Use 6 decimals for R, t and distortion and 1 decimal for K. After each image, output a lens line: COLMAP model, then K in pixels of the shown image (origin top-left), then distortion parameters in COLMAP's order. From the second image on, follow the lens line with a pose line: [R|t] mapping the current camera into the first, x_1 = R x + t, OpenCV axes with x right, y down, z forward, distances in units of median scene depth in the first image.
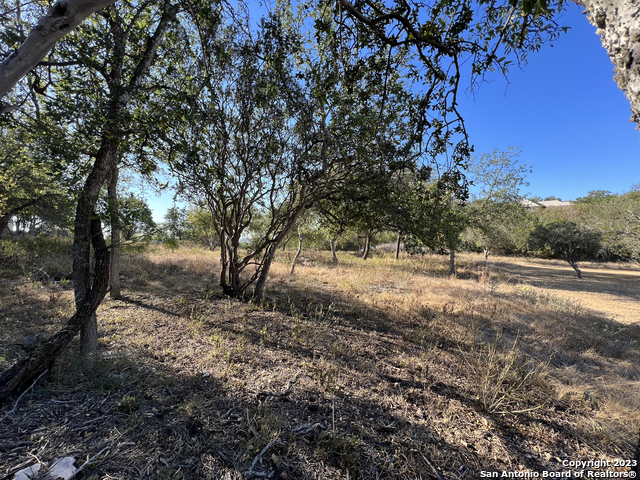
lens RADIAL K [[256.4, 0, 319.9], [0, 256.4, 237.8], [0, 0, 1]] dist [0.001634, -0.000033]
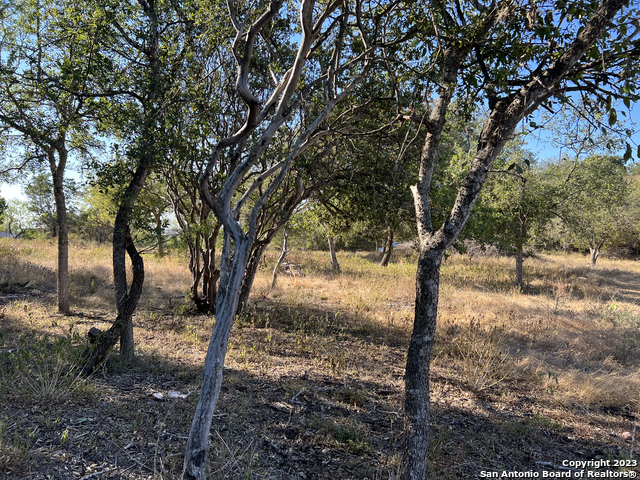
lens RADIAL K [[484.6, 0, 319.9], [0, 484.6, 238.5], [0, 0, 1]] dist [0.047782, 0.001180]
pose [[0.999457, -0.002483, 0.032856, -0.027996], [0.001606, 0.999643, 0.026686, -0.019847], [-0.032911, -0.026619, 0.999104, -0.265992]]
